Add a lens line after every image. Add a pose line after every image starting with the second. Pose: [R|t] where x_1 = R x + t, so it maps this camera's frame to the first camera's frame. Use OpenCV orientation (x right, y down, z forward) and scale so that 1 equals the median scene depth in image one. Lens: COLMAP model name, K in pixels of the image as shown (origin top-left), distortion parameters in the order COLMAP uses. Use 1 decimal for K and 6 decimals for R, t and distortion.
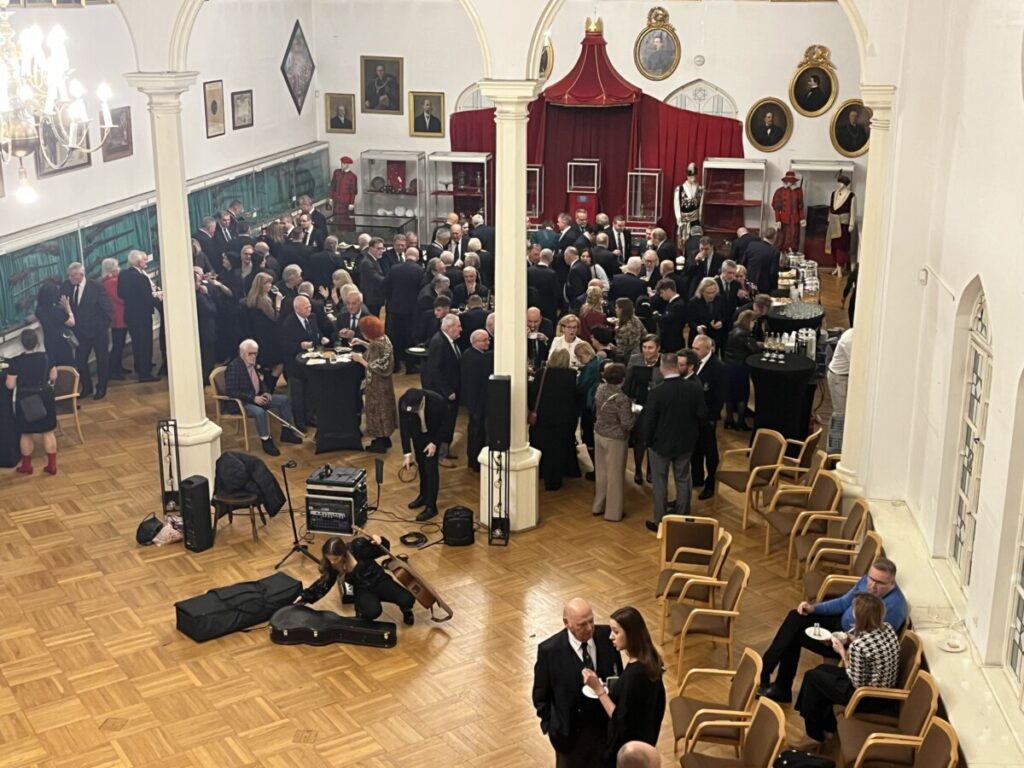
lens RADIAL K [[1296.1, 0, 512.0], [0, 1296.1, 384.0], [0, 0, 1]] dist [0.018000, 0.000835]
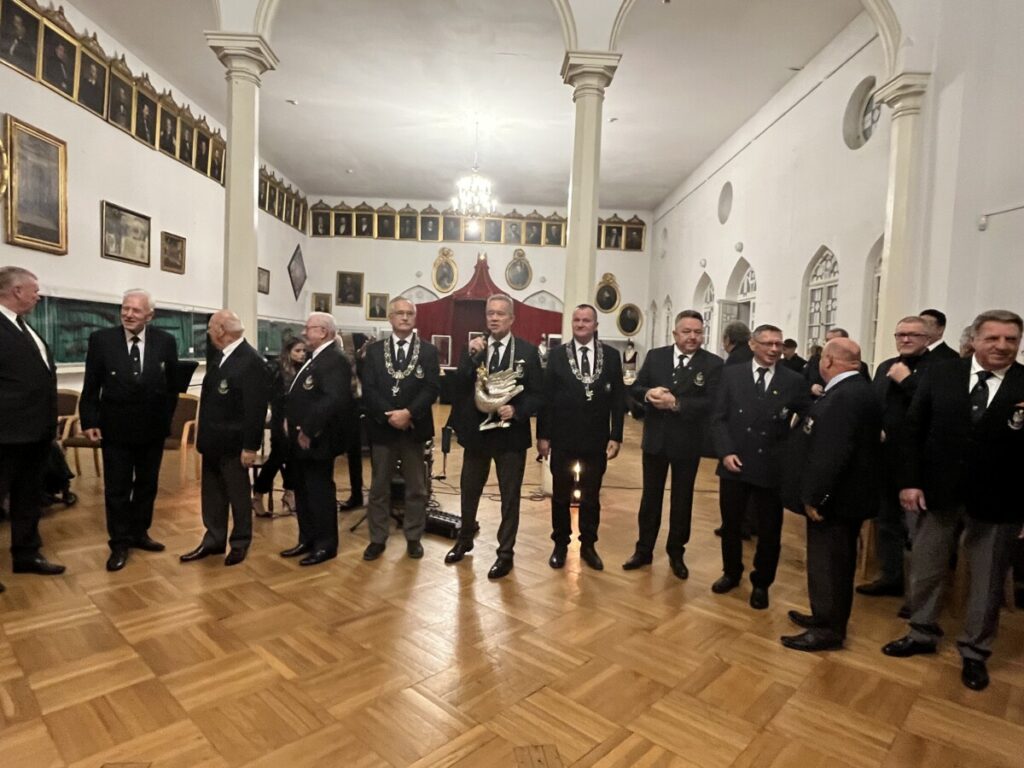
lens RADIAL K [[606.3, 0, 512.0], [0, 606.3, 384.0], [0, 0, 1]] dist [-0.002184, -0.001365]
pose [[0.971668, 0.021182, 0.235398, -0.096004], [0.032959, 0.974101, -0.223699, 0.076512], [-0.234040, 0.225119, 0.945805, 0.315046]]
